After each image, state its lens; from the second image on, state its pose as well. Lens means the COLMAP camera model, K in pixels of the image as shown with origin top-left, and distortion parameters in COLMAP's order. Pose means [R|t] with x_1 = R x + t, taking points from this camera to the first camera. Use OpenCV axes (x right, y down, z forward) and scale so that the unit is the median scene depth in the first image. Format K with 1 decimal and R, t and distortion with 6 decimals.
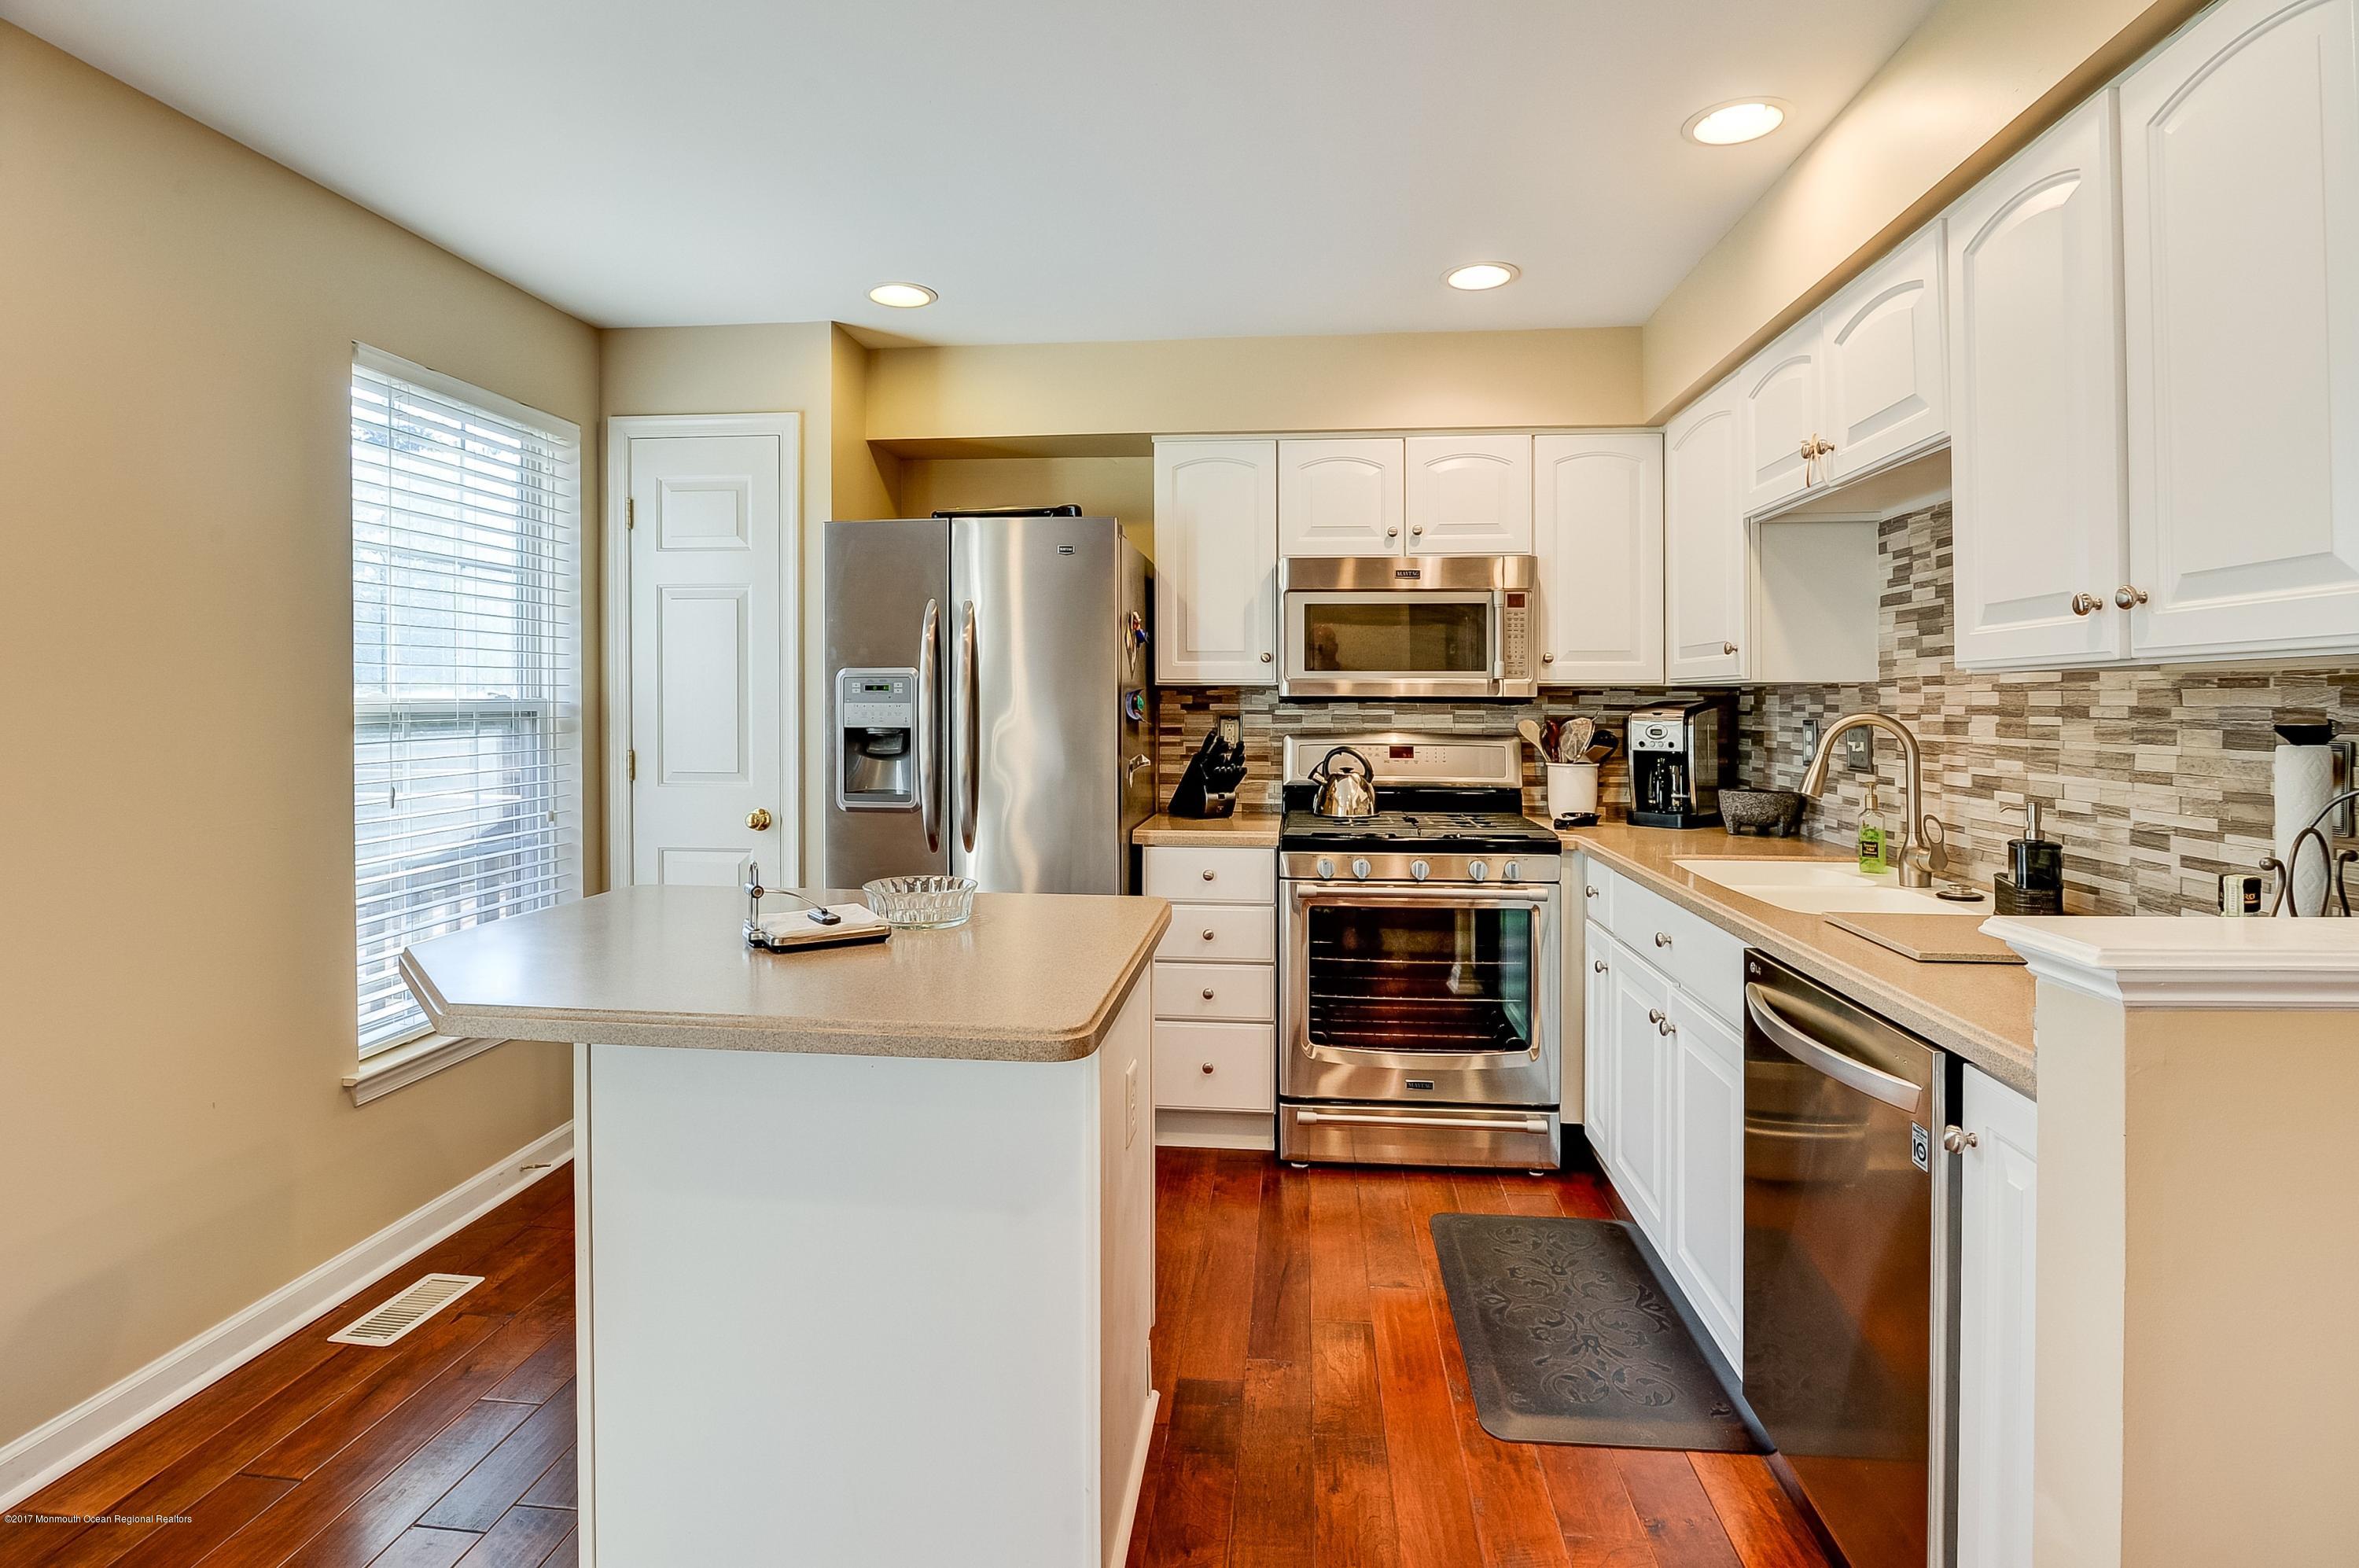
lens RADIAL K [[1198.9, 0, 1178.8], [0, 1198.9, 706.3], [0, 0, 1]] dist [-0.019143, -0.000437]
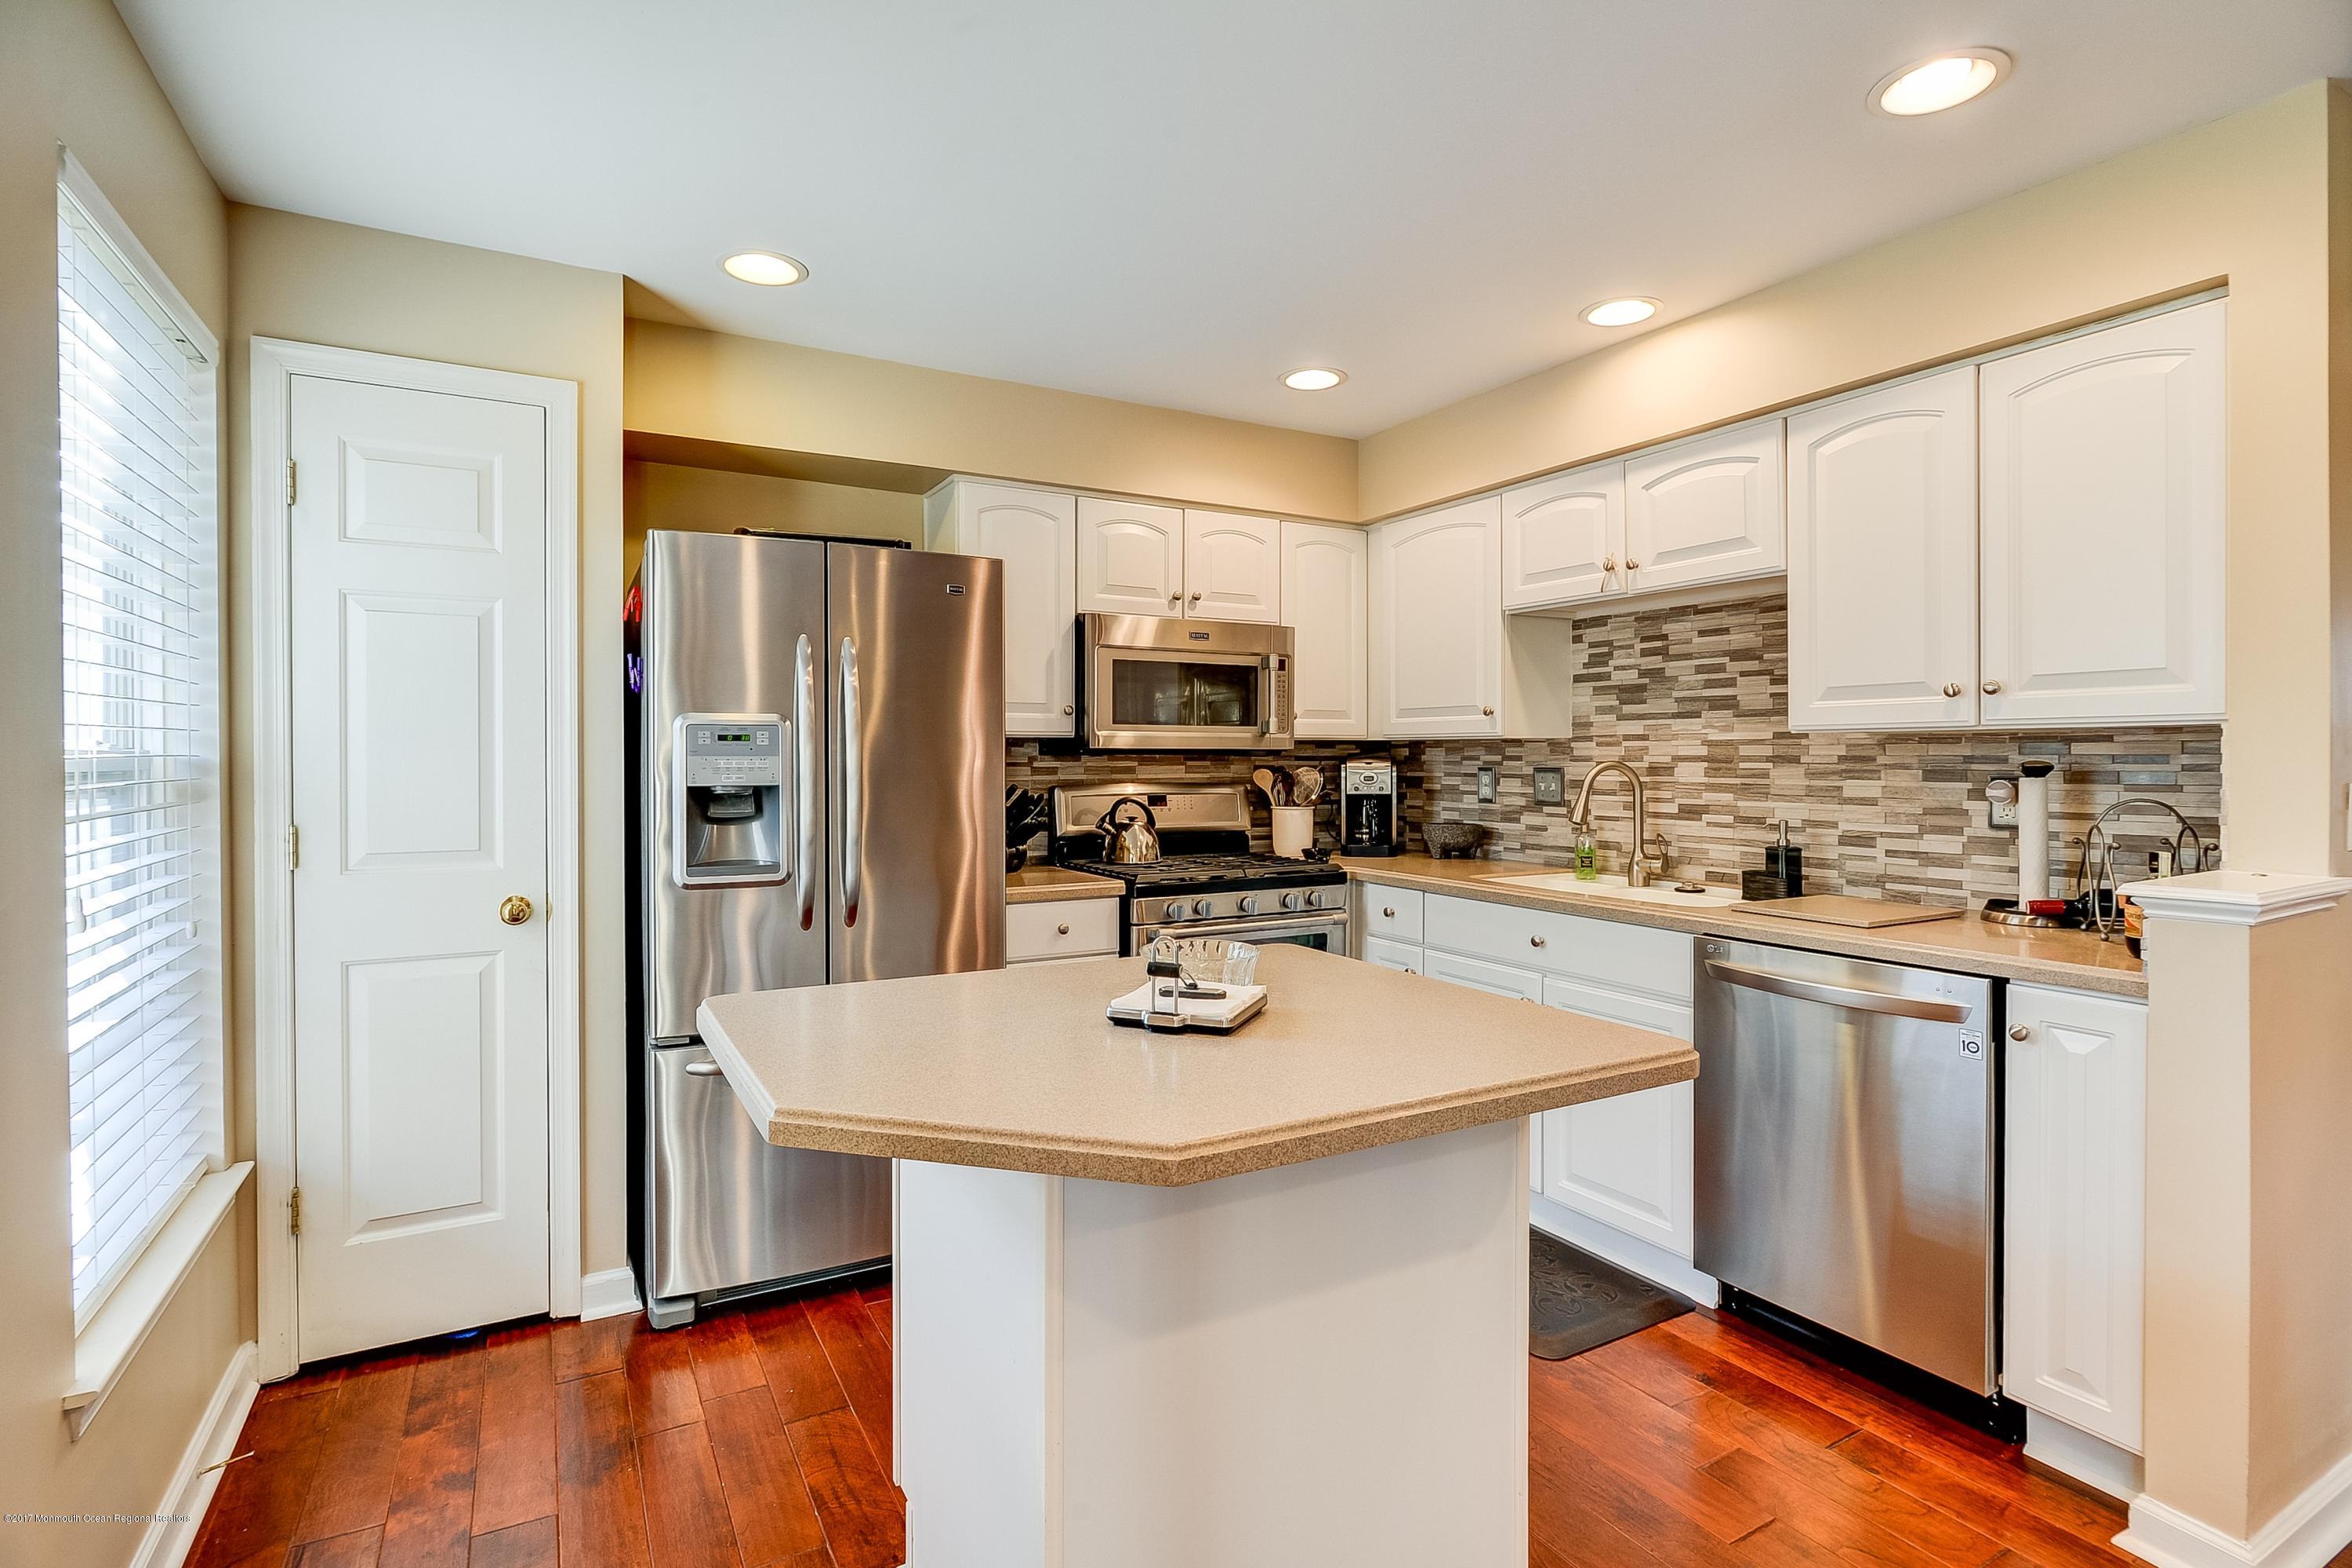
lens RADIAL K [[1157.4, 0, 1183.8], [0, 1157.4, 765.4], [0, 0, 1]] dist [-0.000288, -0.000809]
pose [[0.811605, -0.007397, 0.584160, -0.504628], [0.004192, 0.999968, 0.006838, -0.000445], [-0.584191, -0.003101, 0.811610, 0.182453]]
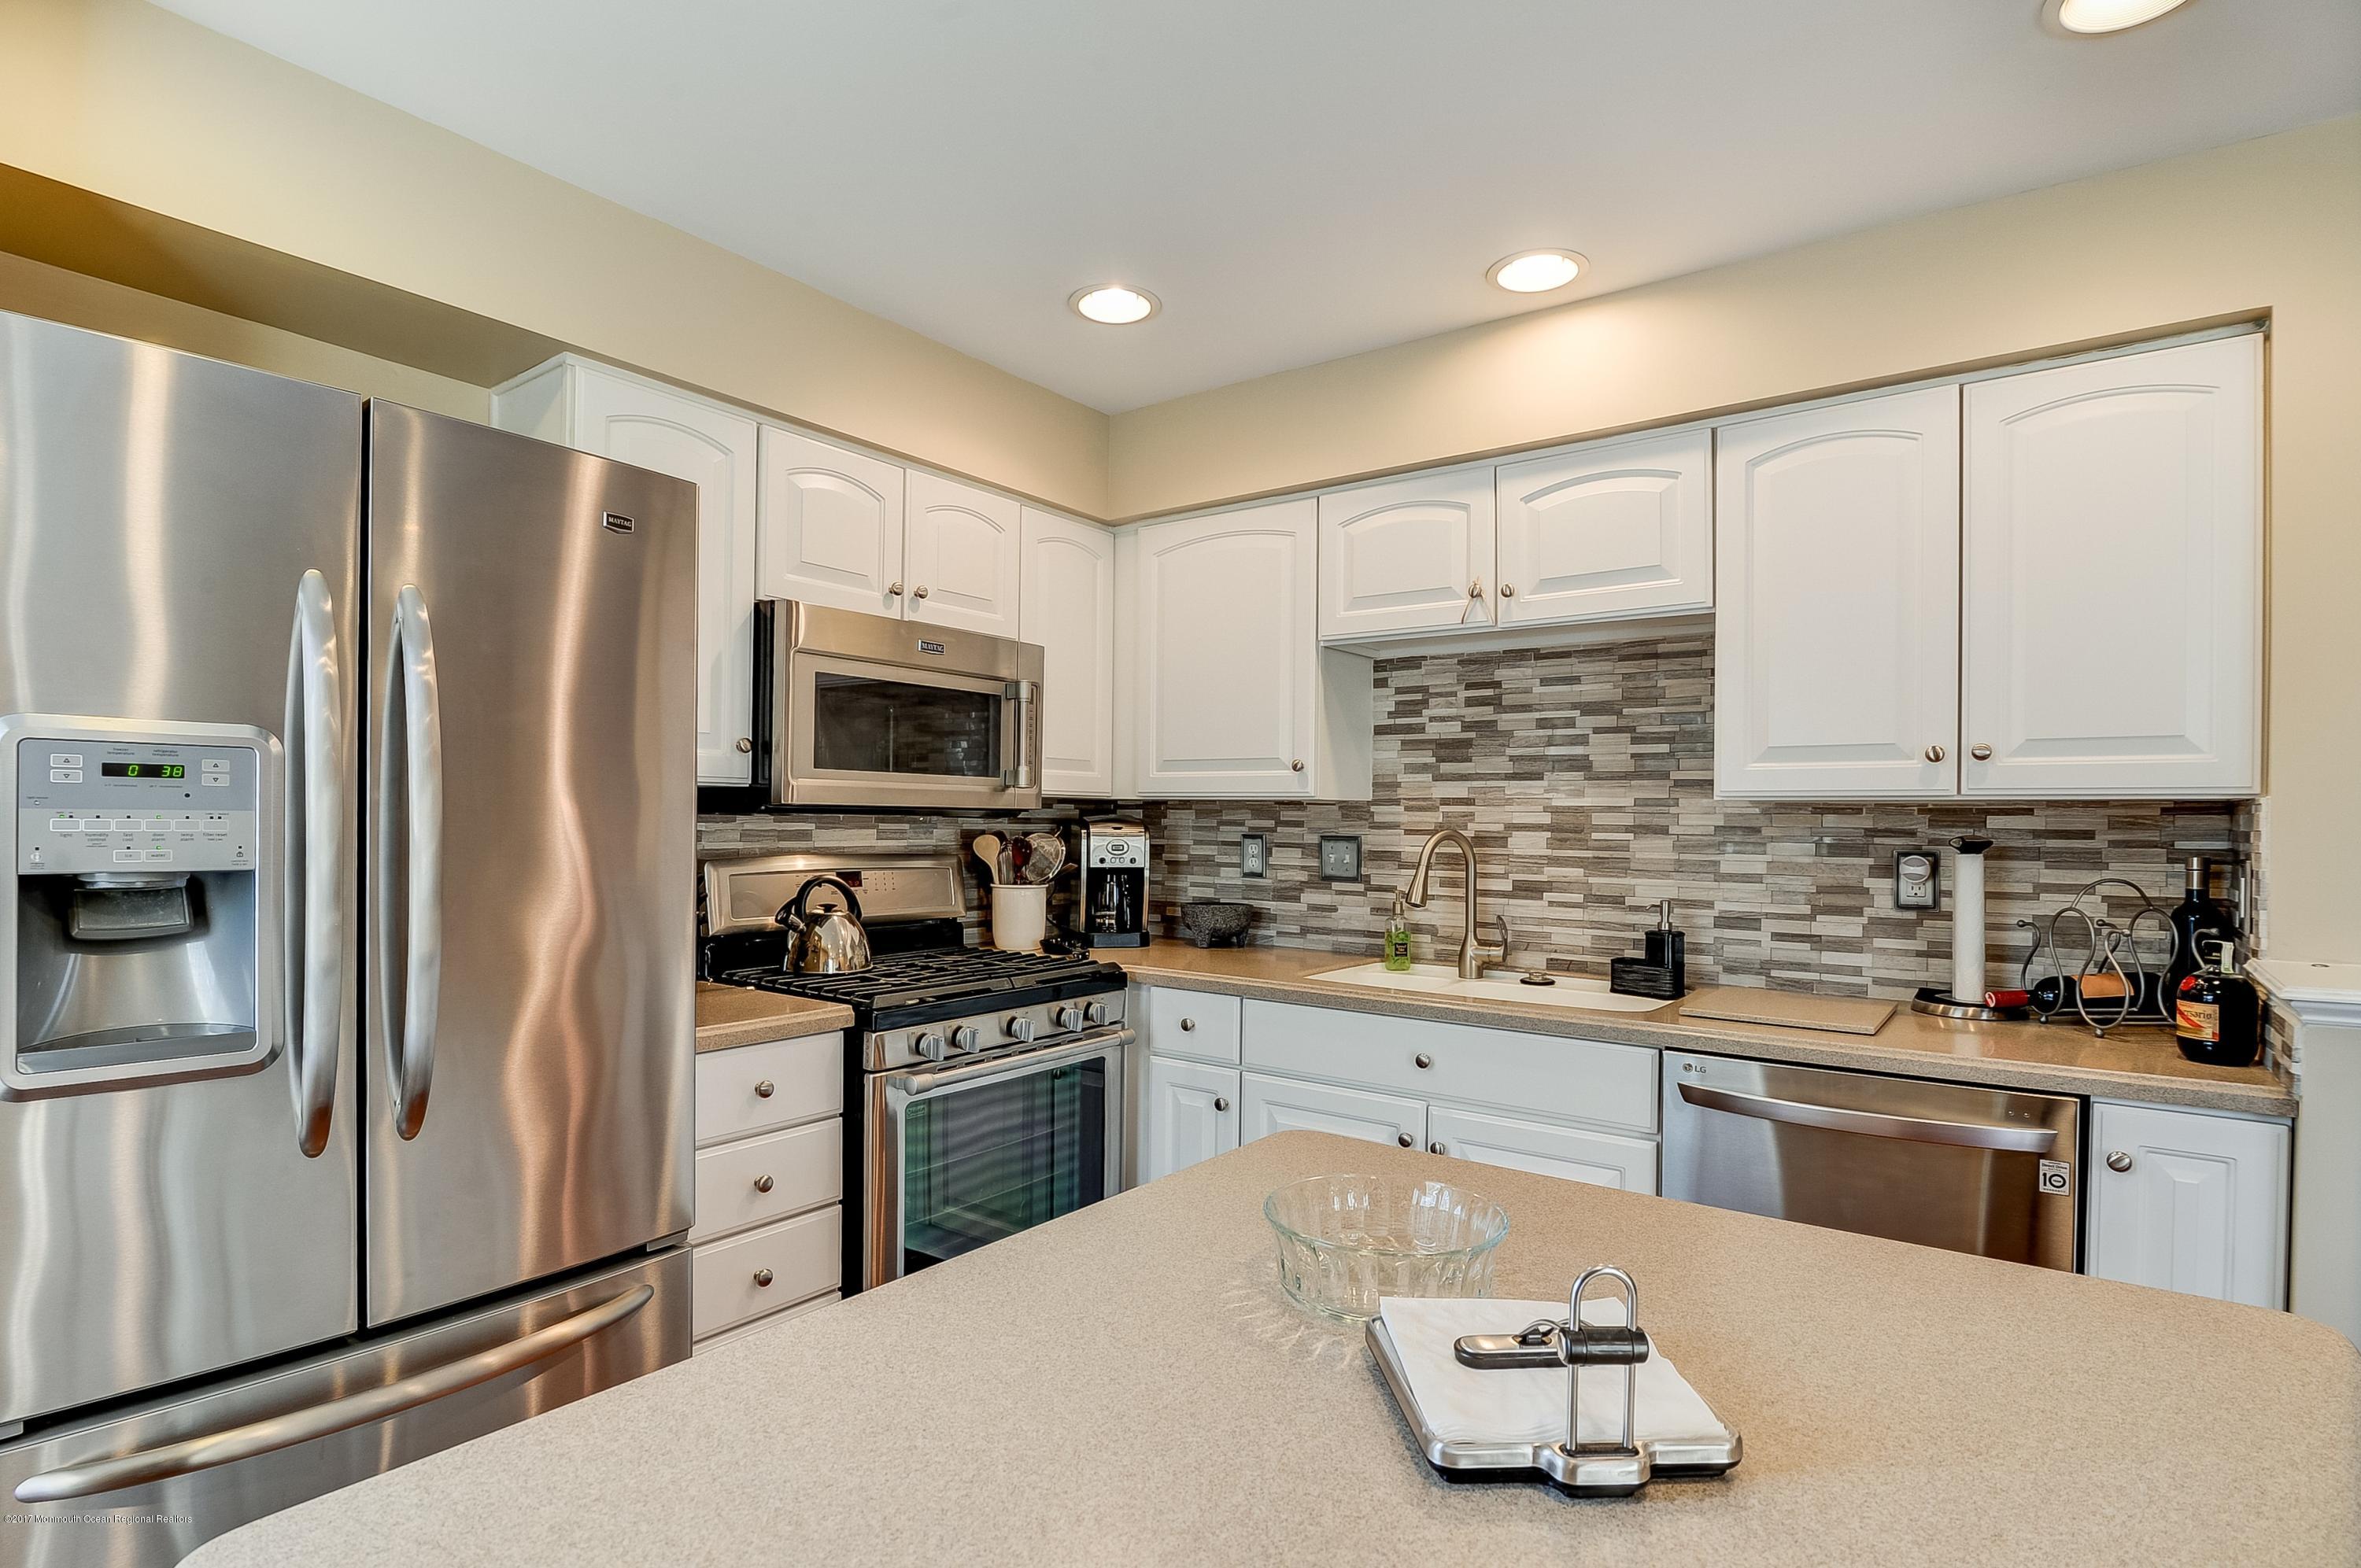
lens RADIAL K [[1186.9, 0, 1182.7], [0, 1186.9, 820.5], [0, 0, 1]] dist [-0.000030, -0.006692]
pose [[0.503886, 0.002262, 0.863767, -0.447950], [-0.007977, 0.999966, 0.002035, -0.002628], [-0.863733, -0.007916, 0.503887, 0.555361]]
